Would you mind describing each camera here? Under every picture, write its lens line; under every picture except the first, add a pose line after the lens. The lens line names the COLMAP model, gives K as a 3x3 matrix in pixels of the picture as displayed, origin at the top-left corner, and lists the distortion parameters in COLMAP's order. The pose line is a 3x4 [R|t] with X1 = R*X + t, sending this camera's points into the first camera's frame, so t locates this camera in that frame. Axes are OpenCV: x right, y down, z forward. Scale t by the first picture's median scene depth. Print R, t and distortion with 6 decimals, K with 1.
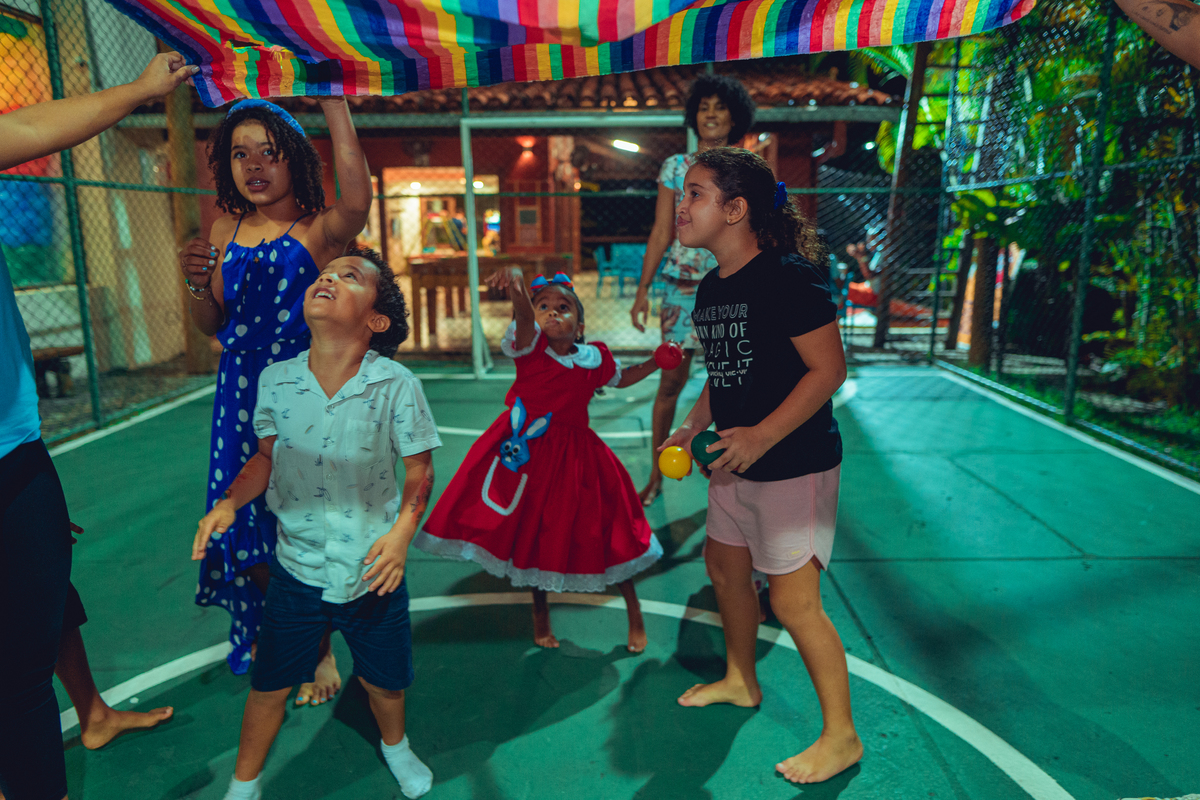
lens RADIAL K [[849.7, 0, 600.0], [0, 849.7, 400.0], [0, 0, 1]] dist [-0.004381, -0.001969]
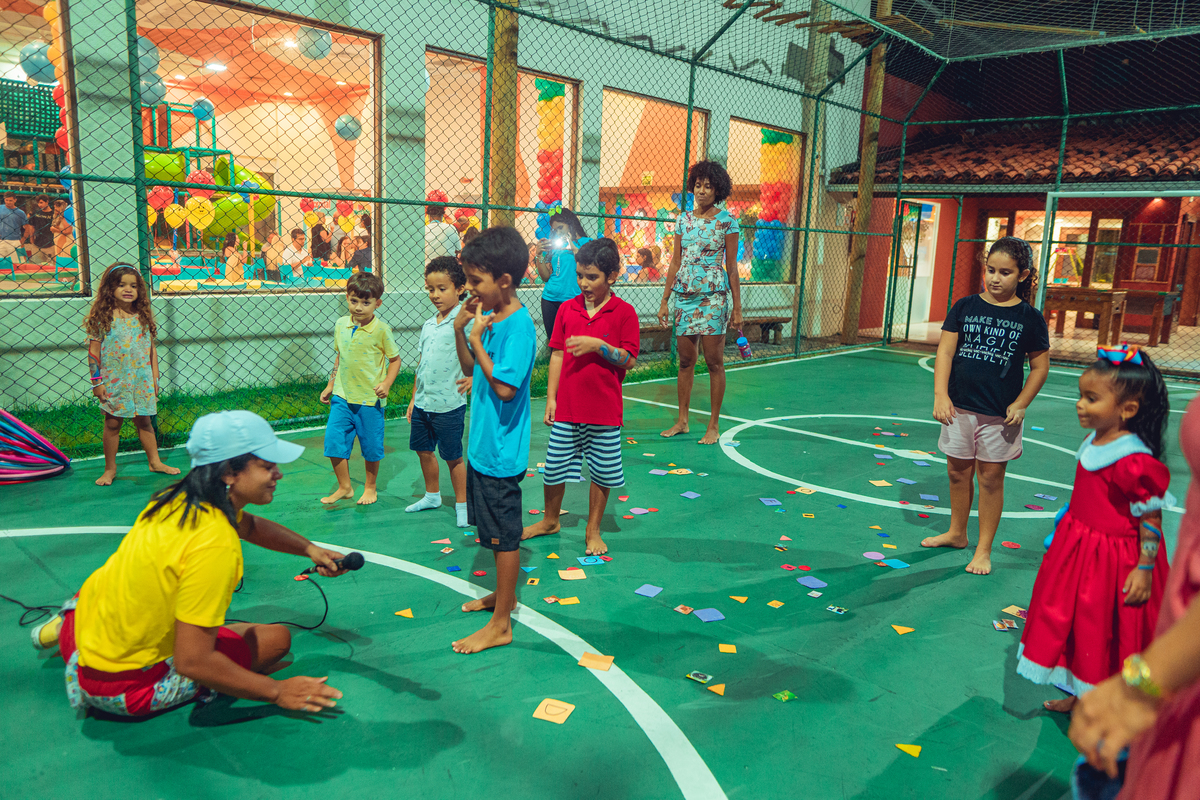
lens RADIAL K [[849.7, 0, 600.0], [0, 849.7, 400.0], [0, 0, 1]] dist [-0.004381, -0.001969]
pose [[0.744483, 0.162987, -0.647441, 0.236456], [-0.175535, 0.983411, 0.045719, 0.080732], [0.644153, 0.079612, 0.760743, -0.513934]]
